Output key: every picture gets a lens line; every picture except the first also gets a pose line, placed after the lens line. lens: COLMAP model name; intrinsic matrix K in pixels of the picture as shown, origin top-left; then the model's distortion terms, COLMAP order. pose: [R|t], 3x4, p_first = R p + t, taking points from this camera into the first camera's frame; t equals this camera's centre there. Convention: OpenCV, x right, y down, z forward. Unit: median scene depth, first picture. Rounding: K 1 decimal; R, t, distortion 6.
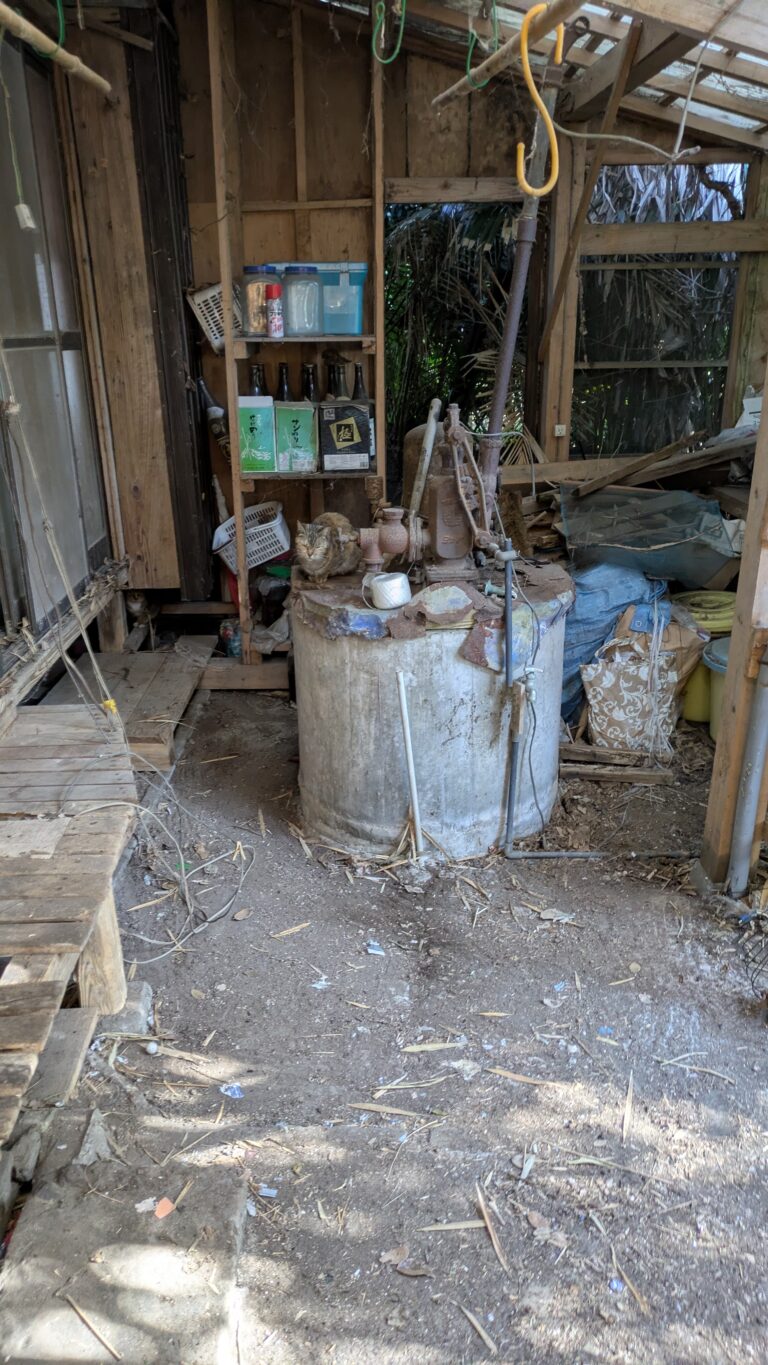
lens RADIAL K [[984.2, 0, 384.0], [0, 984.2, 682.5], [0, 0, 1]] dist [-0.000591, -0.001031]
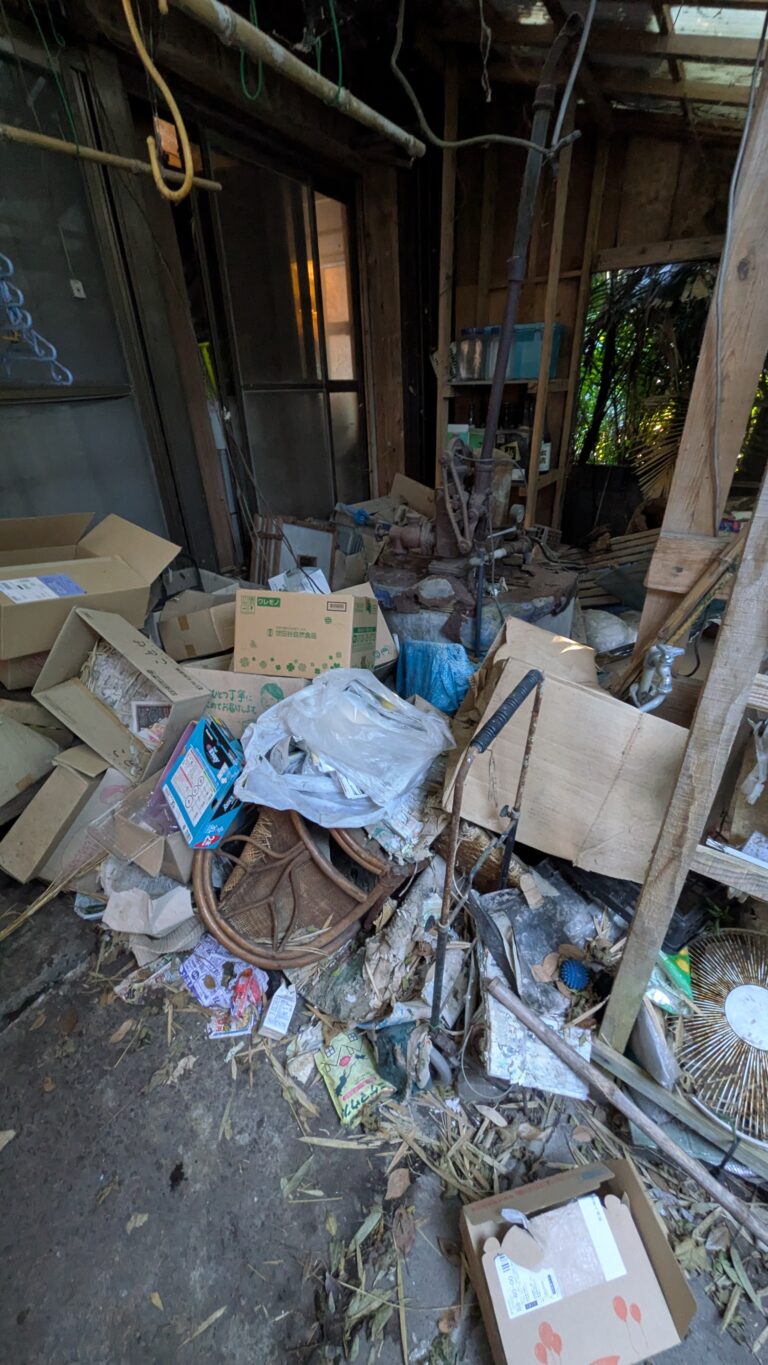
lens RADIAL K [[530.9, 0, 381.9], [0, 530.9, 668.6], [0, 0, 1]] dist [-0.000574, -0.000024]
pose [[0.855373, 0.233826, -0.462236, 0.351983], [-0.162575, 0.968419, 0.189035, -0.101975], [0.491840, -0.086547, 0.866374, 0.332610]]
